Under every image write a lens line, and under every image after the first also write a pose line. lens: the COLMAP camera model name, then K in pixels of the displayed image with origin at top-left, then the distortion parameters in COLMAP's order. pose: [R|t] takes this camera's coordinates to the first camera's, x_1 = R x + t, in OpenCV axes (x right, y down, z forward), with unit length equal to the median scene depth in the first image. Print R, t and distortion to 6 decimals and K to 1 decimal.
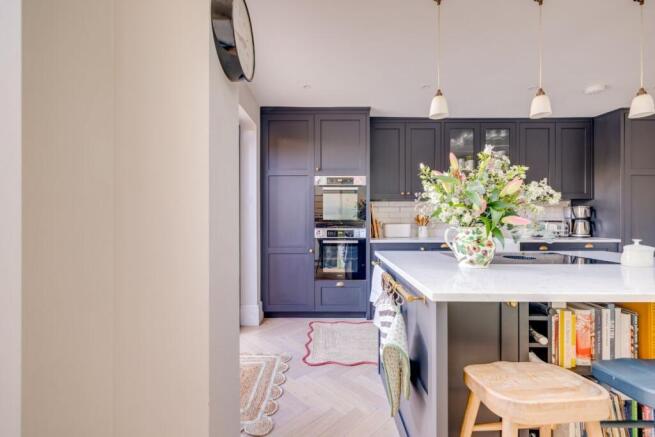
lens RADIAL K [[271.8, 0, 326.8], [0, 271.8, 216.6], [0, 0, 1]] dist [0.007578, -0.000285]
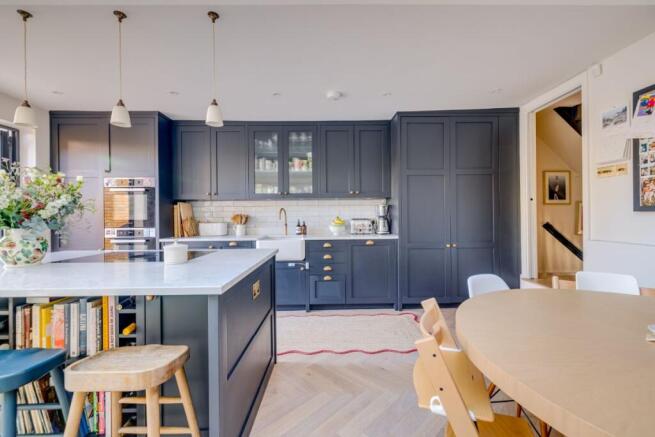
lens RADIAL K [[260.6, 0, 329.2], [0, 260.6, 223.9], [0, 0, 1]] dist [0.001098, -0.000044]
pose [[0.999863, -0.007655, 0.014690, 0.799107], [0.007093, 0.999256, 0.037909, -0.005324], [-0.014969, -0.037799, 0.999173, -0.017374]]
